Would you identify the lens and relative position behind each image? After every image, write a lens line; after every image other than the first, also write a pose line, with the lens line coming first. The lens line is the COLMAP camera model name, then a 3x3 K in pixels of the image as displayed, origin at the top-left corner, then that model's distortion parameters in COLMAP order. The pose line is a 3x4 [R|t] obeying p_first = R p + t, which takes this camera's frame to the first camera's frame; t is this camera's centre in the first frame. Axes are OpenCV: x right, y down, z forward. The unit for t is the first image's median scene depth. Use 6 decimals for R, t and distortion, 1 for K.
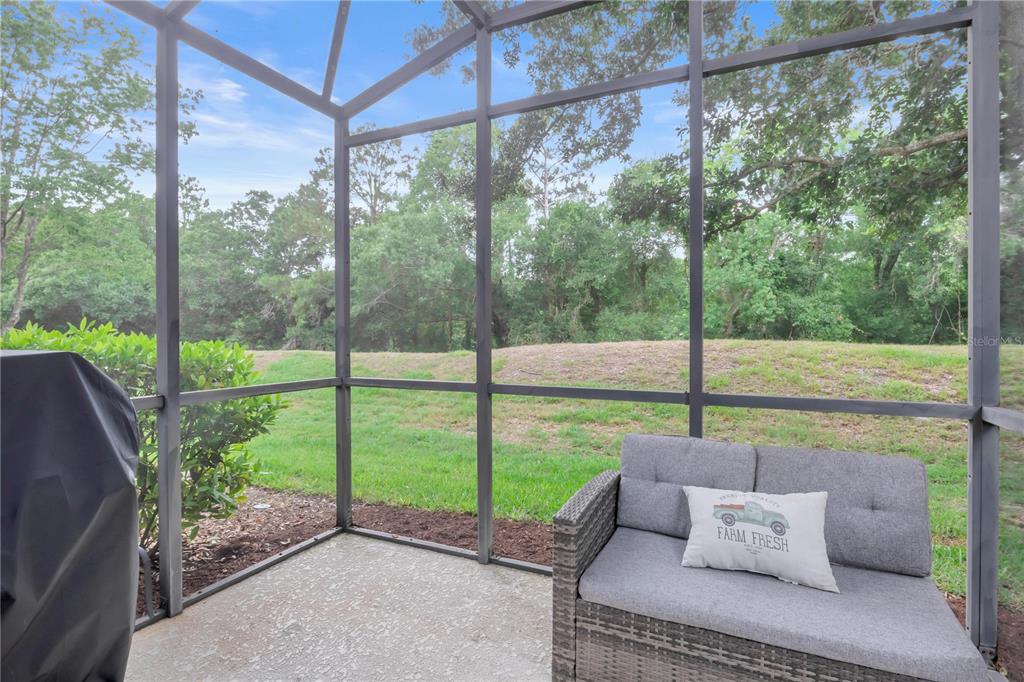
lens RADIAL K [[510.2, 0, 506.5], [0, 510.2, 330.9], [0, 0, 1]] dist [-0.021123, 0.000155]
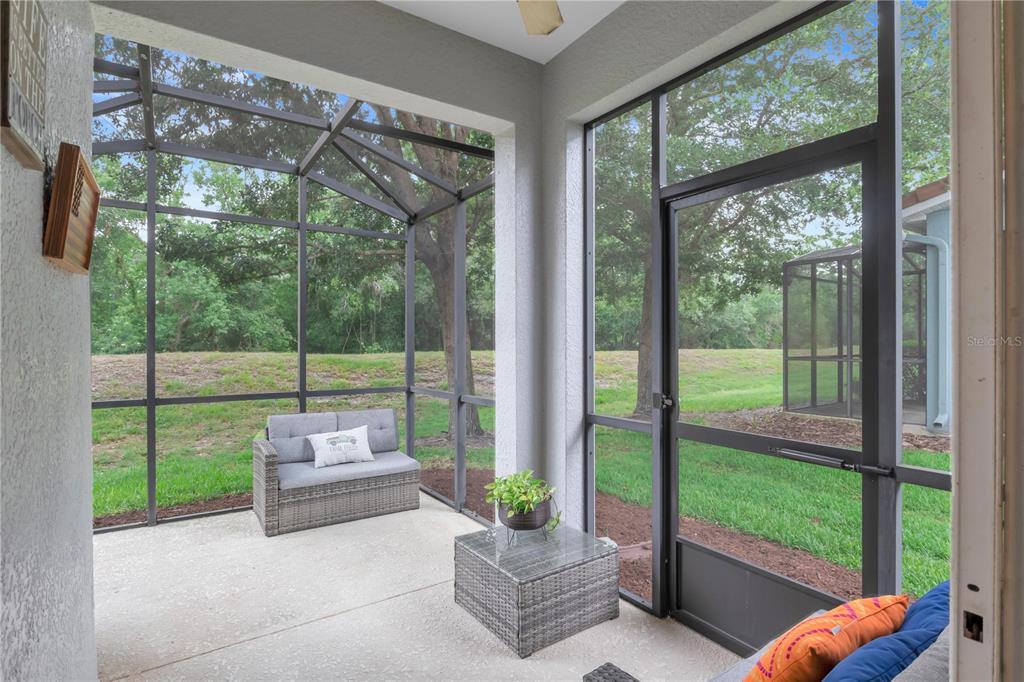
lens RADIAL K [[510.2, 0, 529.4], [0, 510.2, 340.1], [0, 0, 1]] dist [-0.021123, 0.000155]
pose [[0.480137, 0.002896, 0.877189, -0.211796], [-0.007723, 0.999970, 0.000926, -0.018237], [-0.877159, -0.007219, 0.480145, -0.159917]]
